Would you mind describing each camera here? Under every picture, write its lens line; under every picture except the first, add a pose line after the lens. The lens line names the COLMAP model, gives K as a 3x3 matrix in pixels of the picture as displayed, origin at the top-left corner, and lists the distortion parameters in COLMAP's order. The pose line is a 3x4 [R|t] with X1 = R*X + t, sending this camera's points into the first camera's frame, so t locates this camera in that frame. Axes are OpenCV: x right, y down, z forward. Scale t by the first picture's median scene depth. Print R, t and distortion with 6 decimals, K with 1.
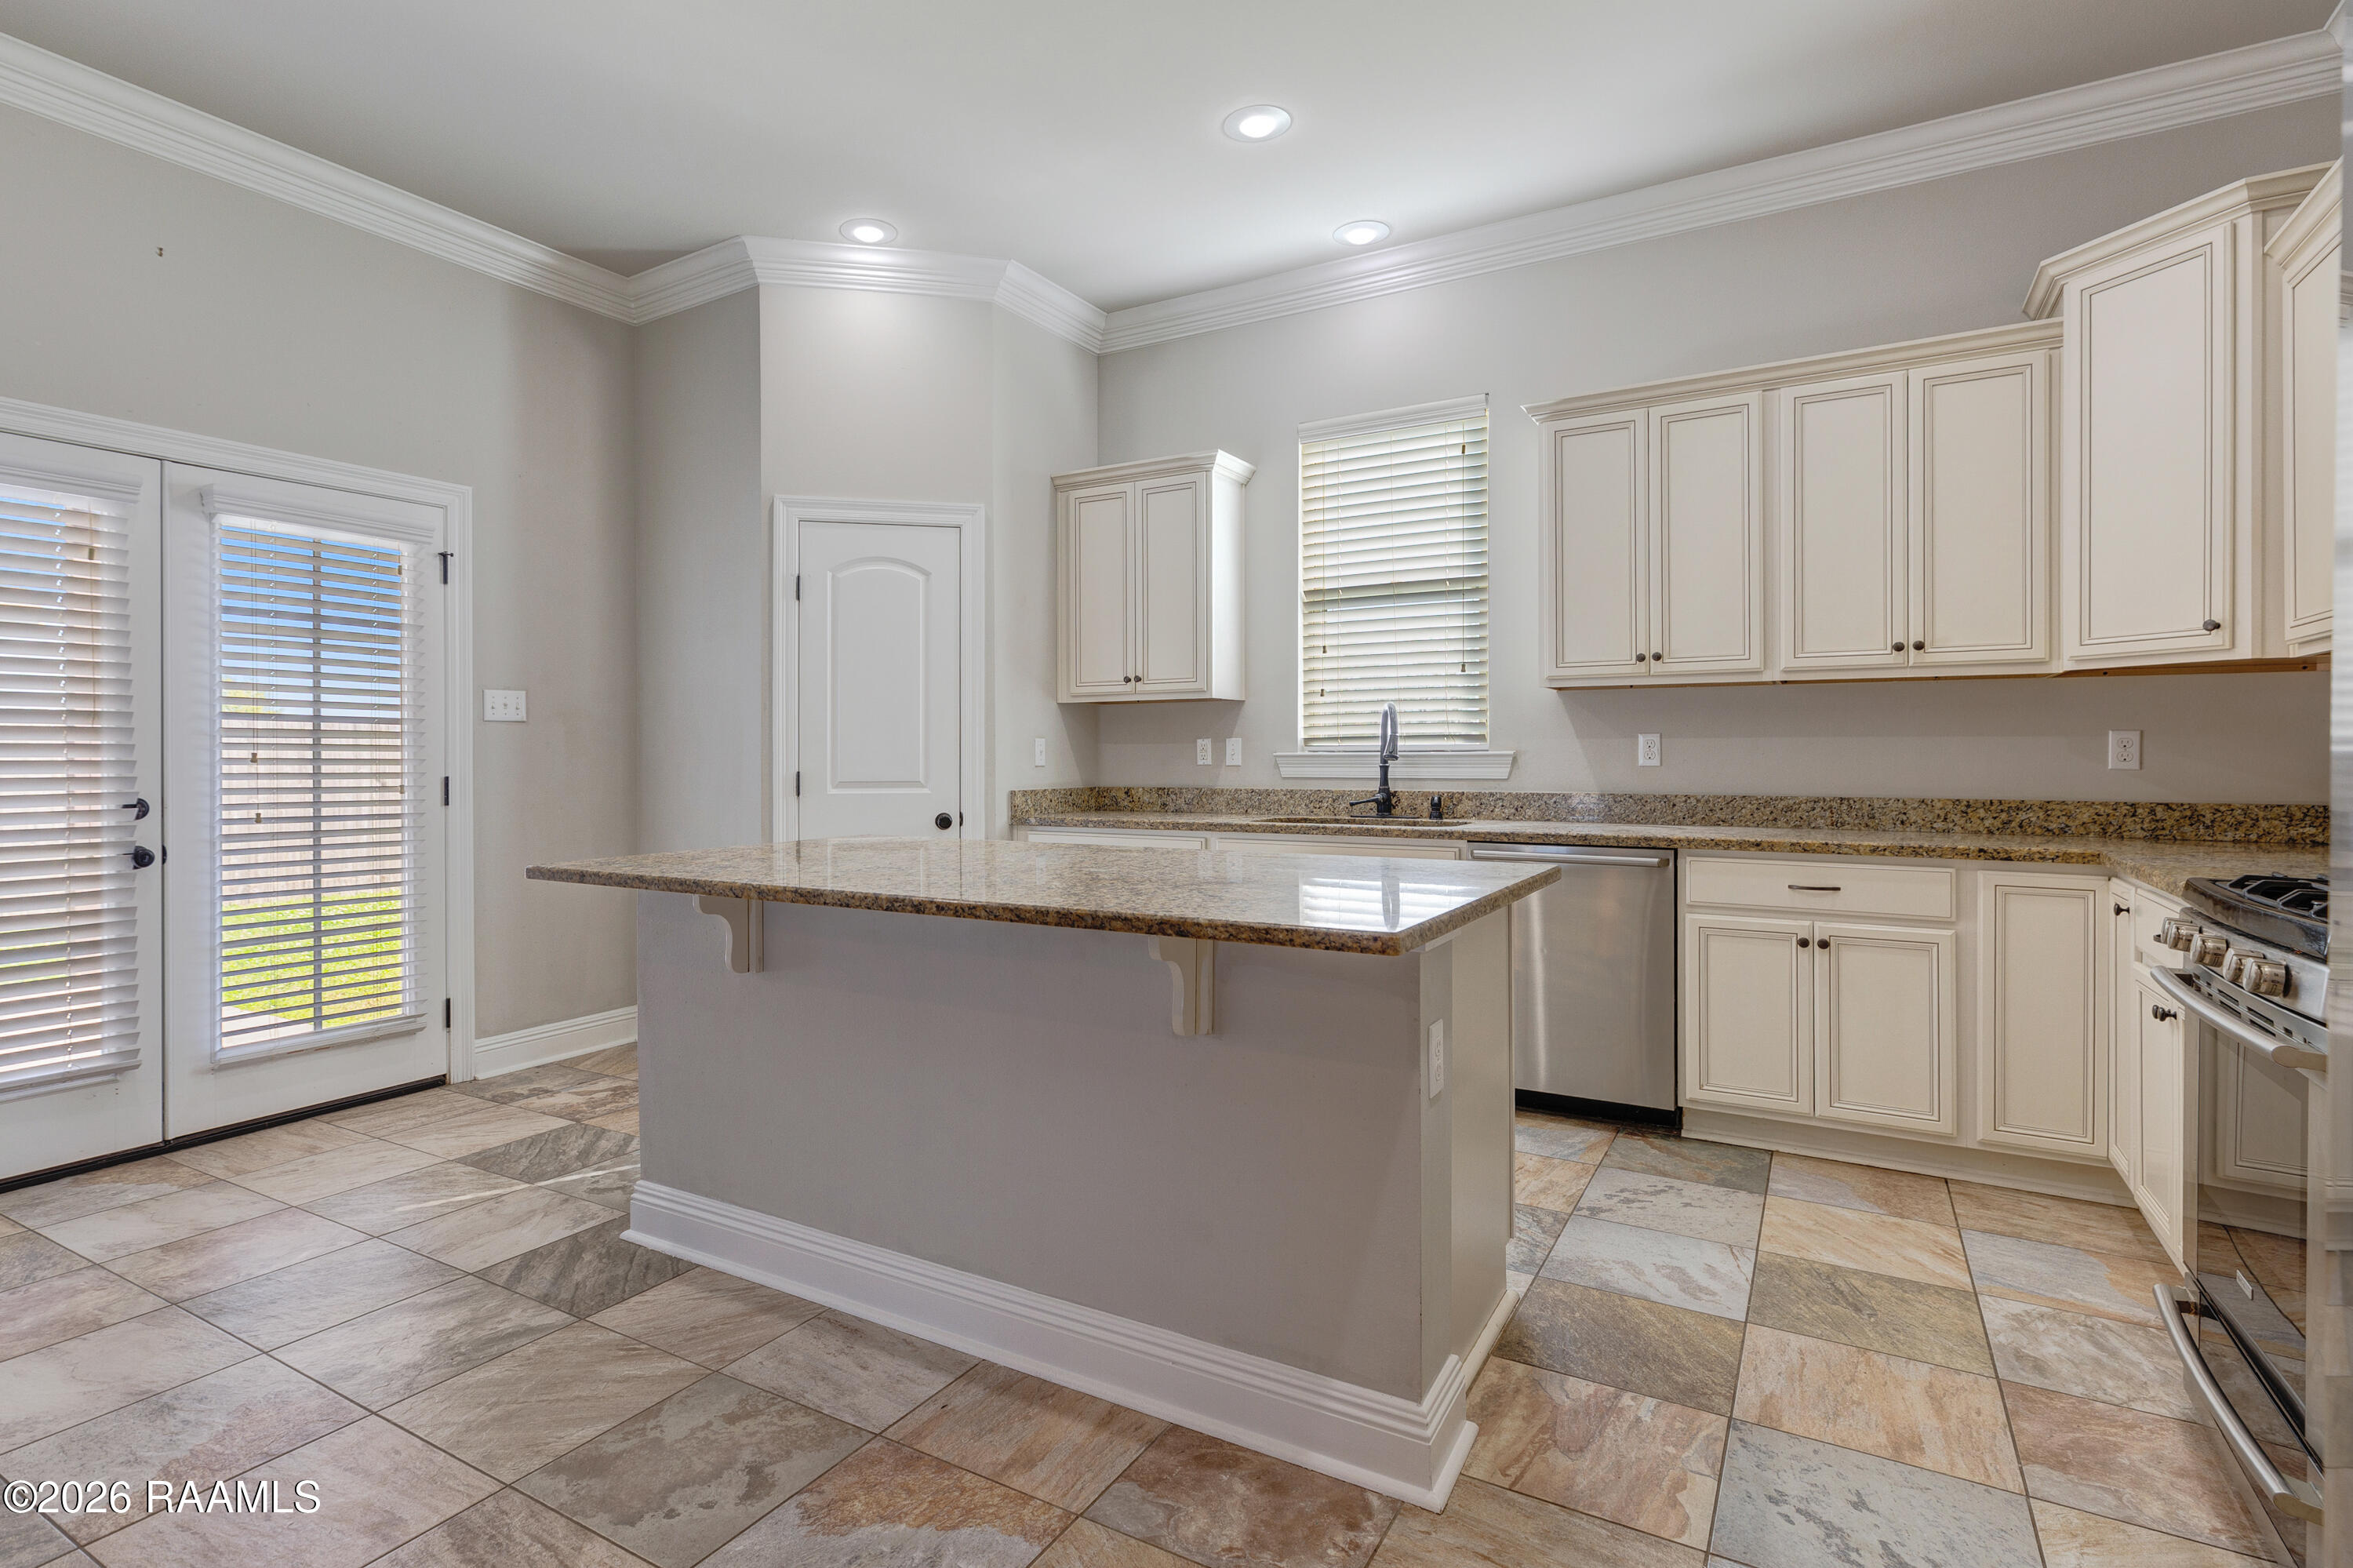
lens RADIAL K [[1199.5, 0, 1083.6], [0, 1199.5, 761.3], [0, 0, 1]] dist [0.005598, 0.000877]
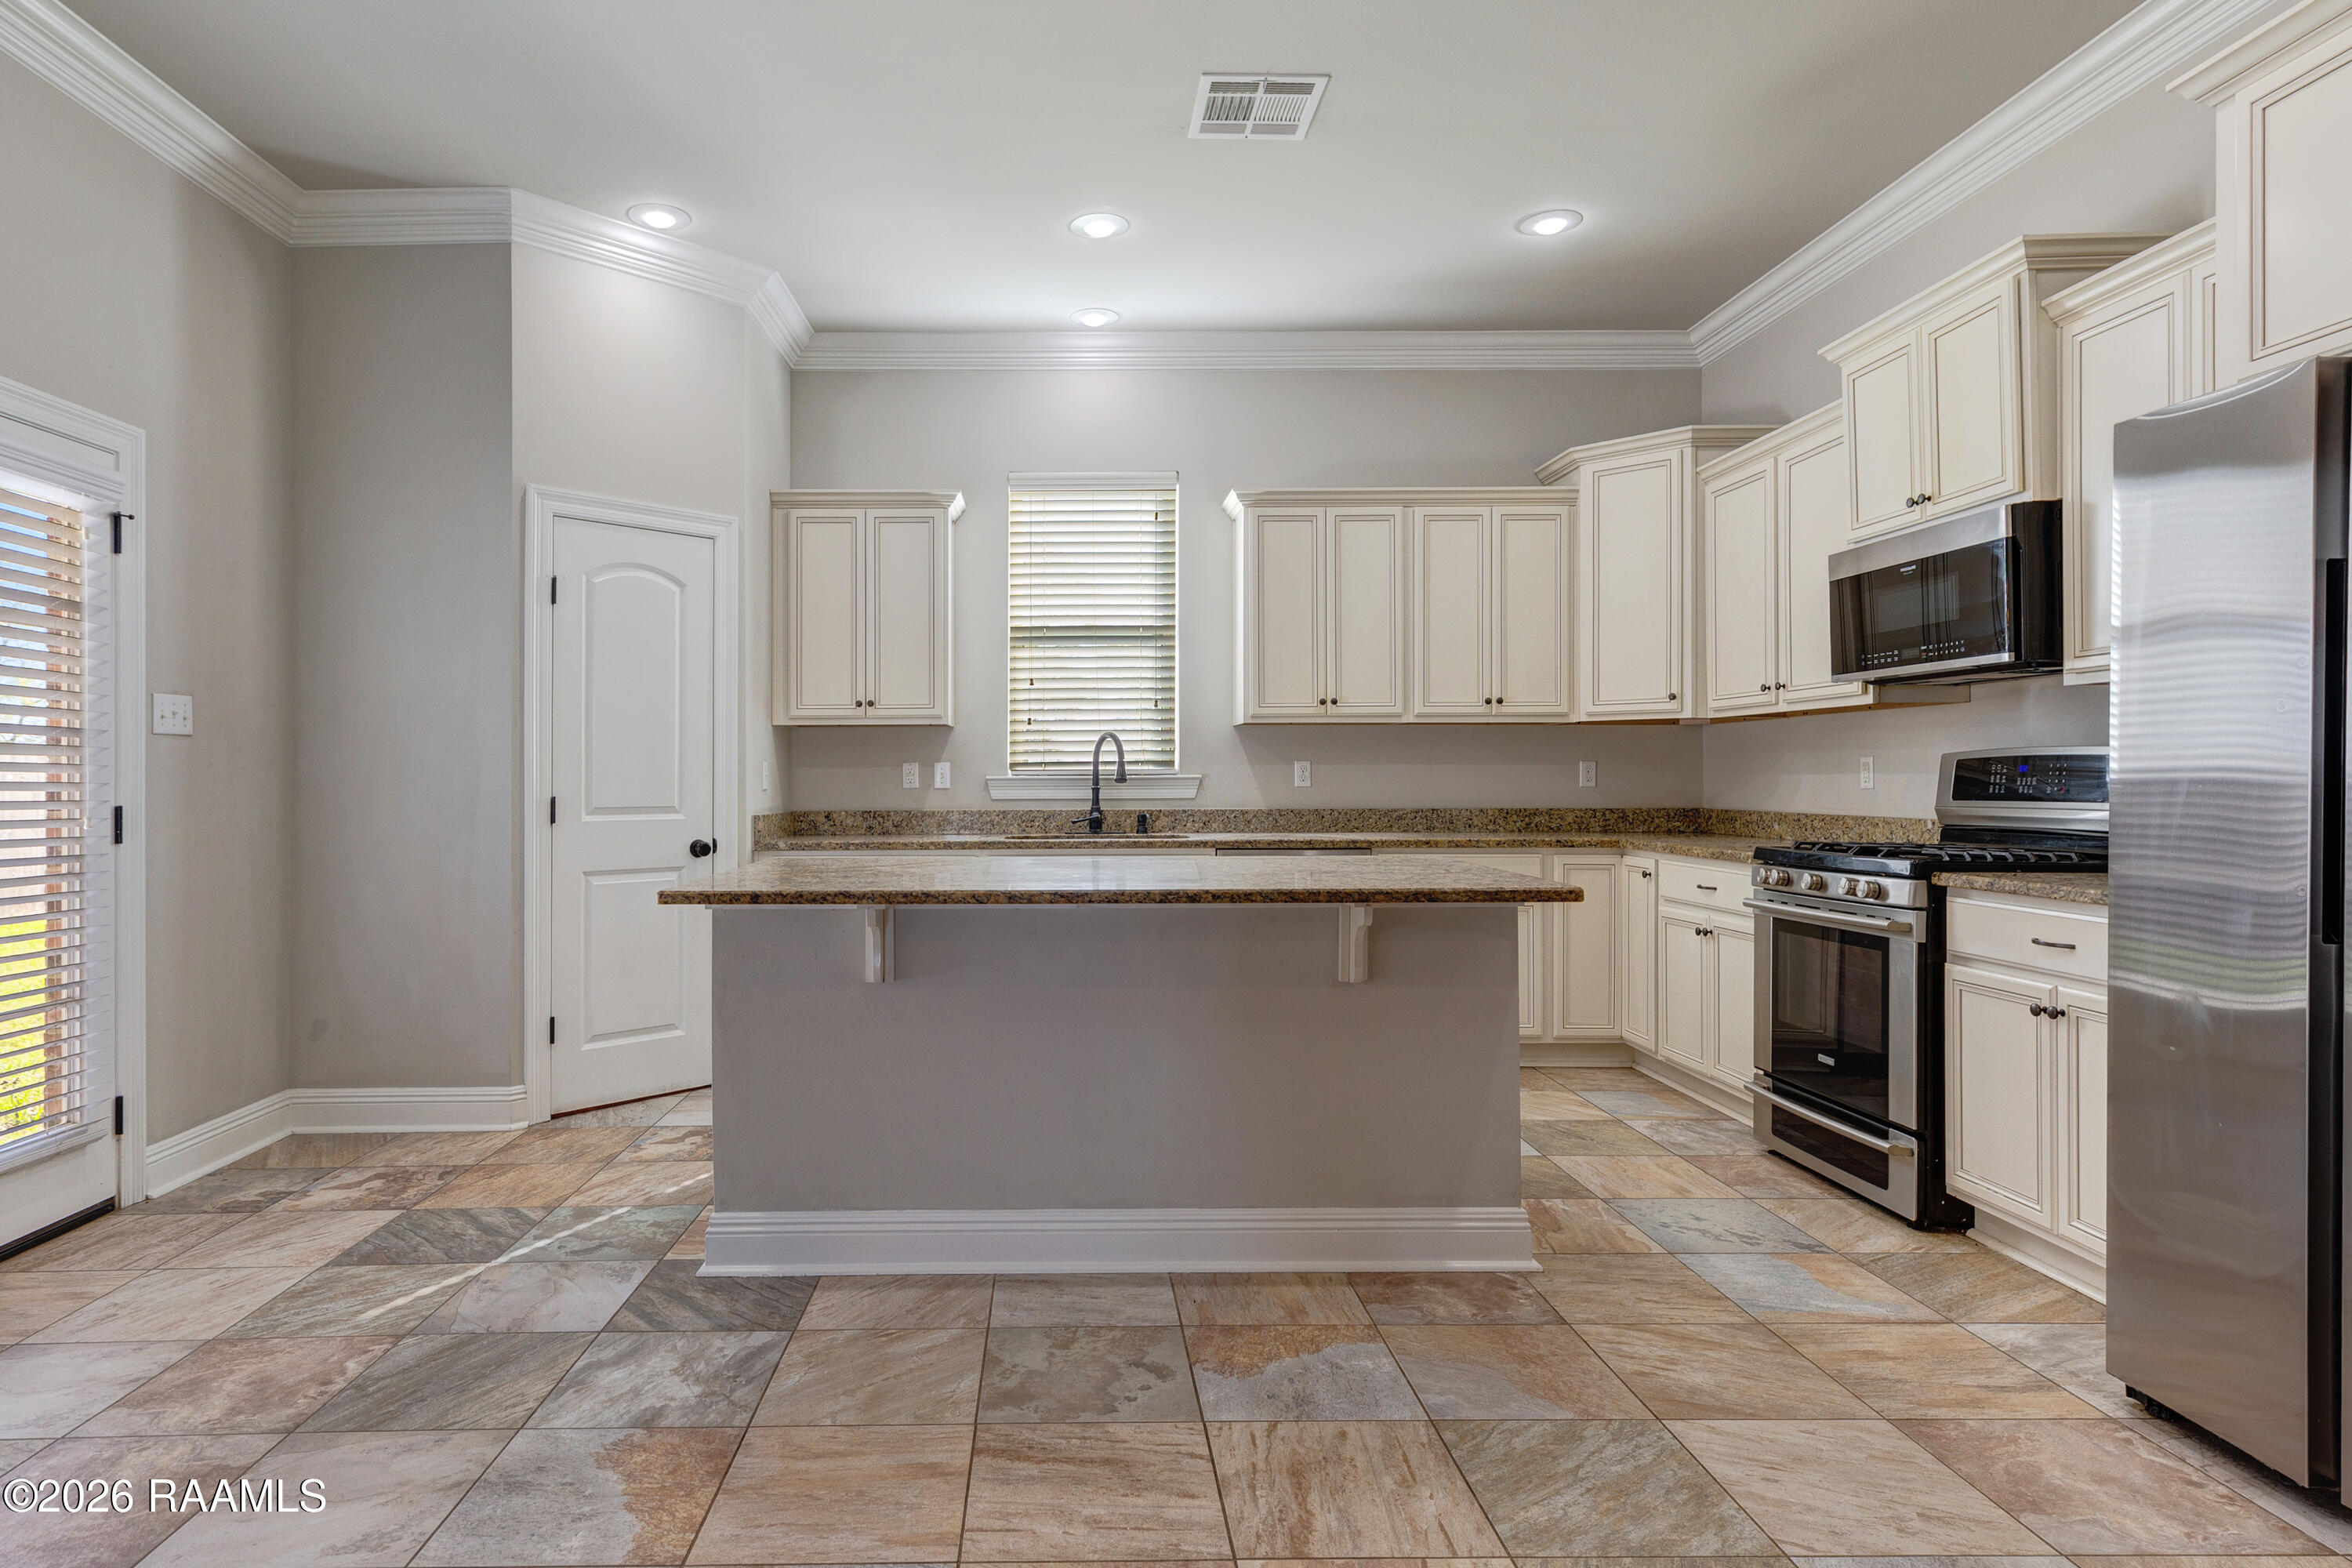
lens RADIAL K [[1326.7, 0, 1075.5], [0, 1326.7, 783.2], [0, 0, 1]] dist [0.008845, 0.001003]
pose [[0.841067, -0.002098, 0.540926, -0.562611], [0.004525, 0.999985, -0.003157, 0.004250], [-0.540912, 0.005103, 0.841064, -0.051068]]
